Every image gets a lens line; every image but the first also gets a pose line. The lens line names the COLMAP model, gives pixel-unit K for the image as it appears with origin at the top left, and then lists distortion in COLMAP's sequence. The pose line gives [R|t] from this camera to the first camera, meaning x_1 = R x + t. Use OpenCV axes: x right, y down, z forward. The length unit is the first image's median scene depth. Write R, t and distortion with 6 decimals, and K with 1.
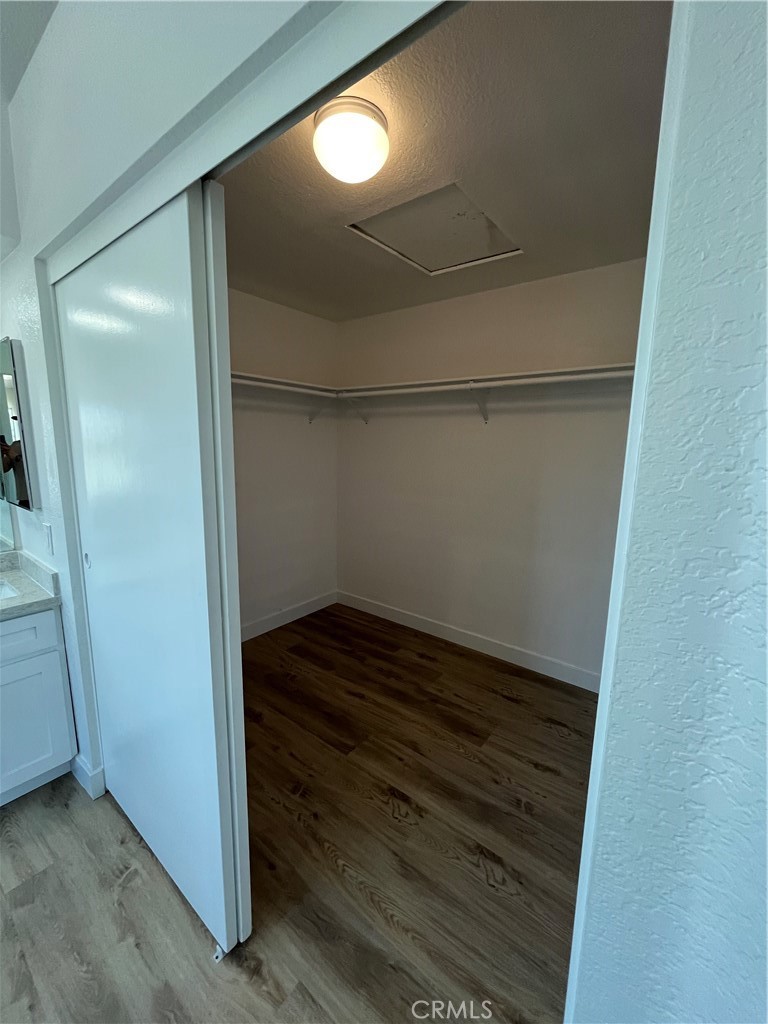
lens RADIAL K [[413.8, 0, 386.0], [0, 413.8, 510.8], [0, 0, 1]] dist [-0.002773, 0.000003]
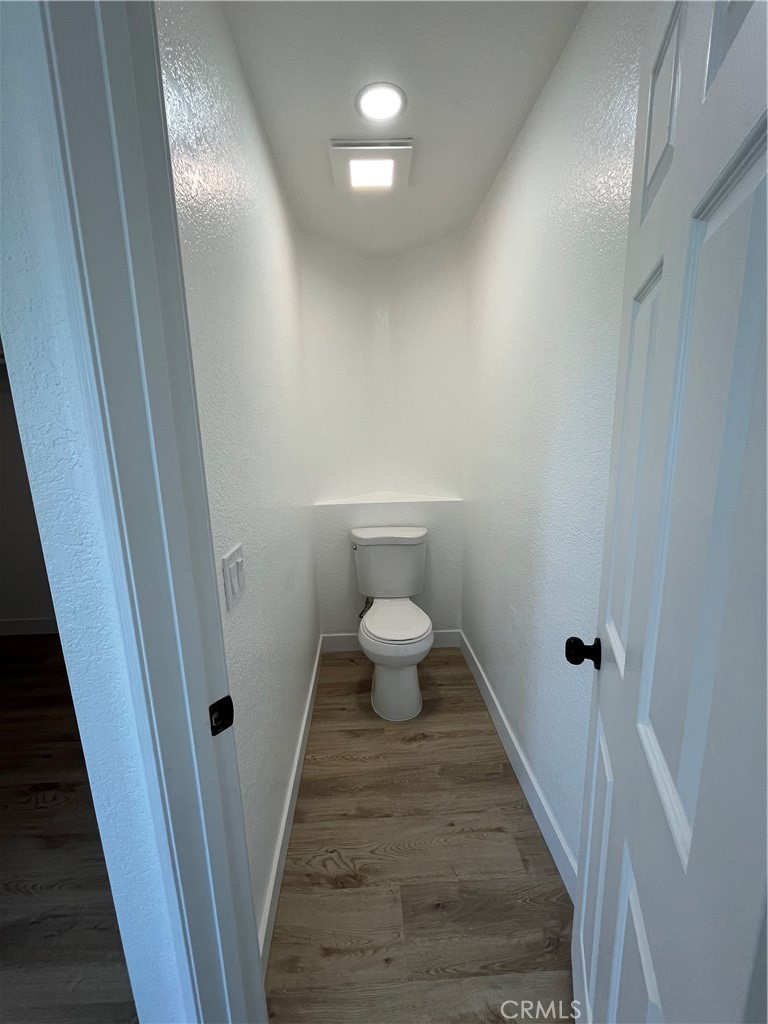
lens RADIAL K [[413.8, 0, 382.4], [0, 413.8, 509.7], [0, 0, 1]] dist [-0.002773, 0.000003]
pose [[0.762852, -0.157837, 0.627013, 0.562616], [0.136438, 0.987206, 0.082512, 0.388380], [-0.632015, 0.022604, 0.774627, -1.018615]]
